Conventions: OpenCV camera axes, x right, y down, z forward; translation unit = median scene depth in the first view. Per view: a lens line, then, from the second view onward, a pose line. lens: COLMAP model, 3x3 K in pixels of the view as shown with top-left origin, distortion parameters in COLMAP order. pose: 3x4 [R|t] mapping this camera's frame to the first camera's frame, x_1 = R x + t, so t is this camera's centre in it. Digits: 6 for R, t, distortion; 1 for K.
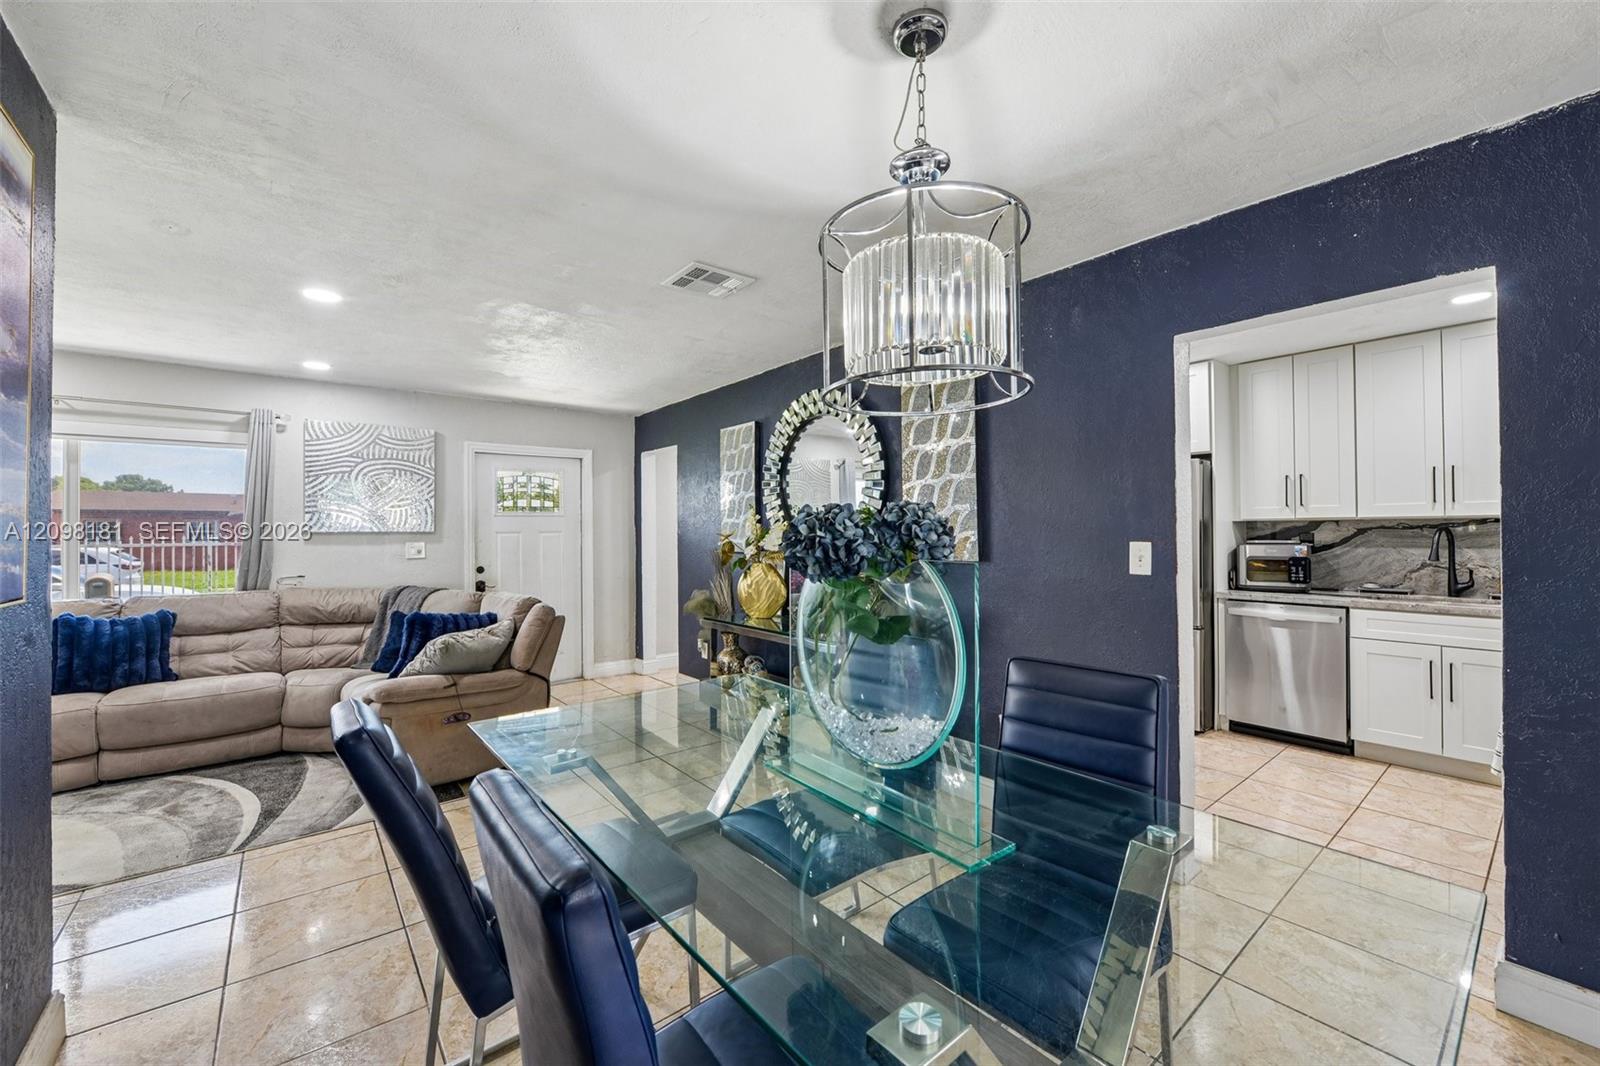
lens RADIAL K [[636.0, 0, 800.3], [0, 636.0, 526.8], [0, 0, 1]] dist [-0.013357, -0.000593]
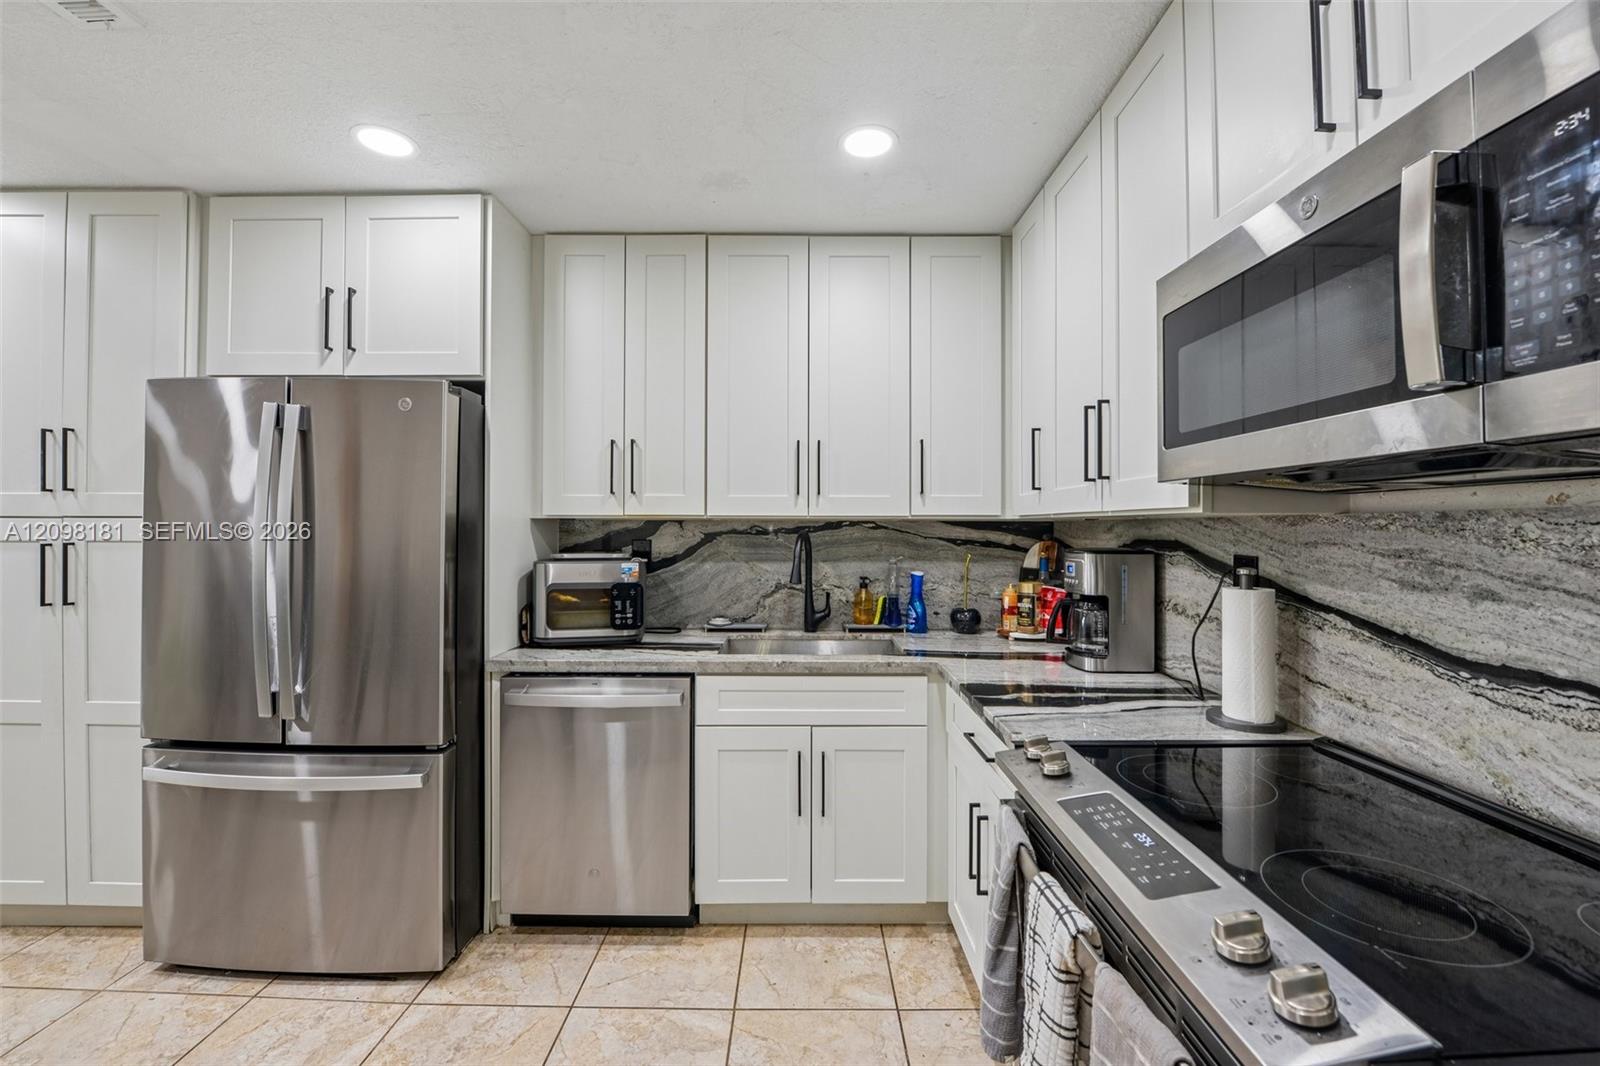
lens RADIAL K [[636.0, 0, 797.0], [0, 636.0, 521.3], [0, 0, 1]] dist [-0.013357, -0.000593]
pose [[0.633420, 0.017455, 0.773612, 0.437899], [-0.012133, 0.999847, -0.012626, -0.002553], [-0.773713, -0.001388, 0.633534, 0.511033]]
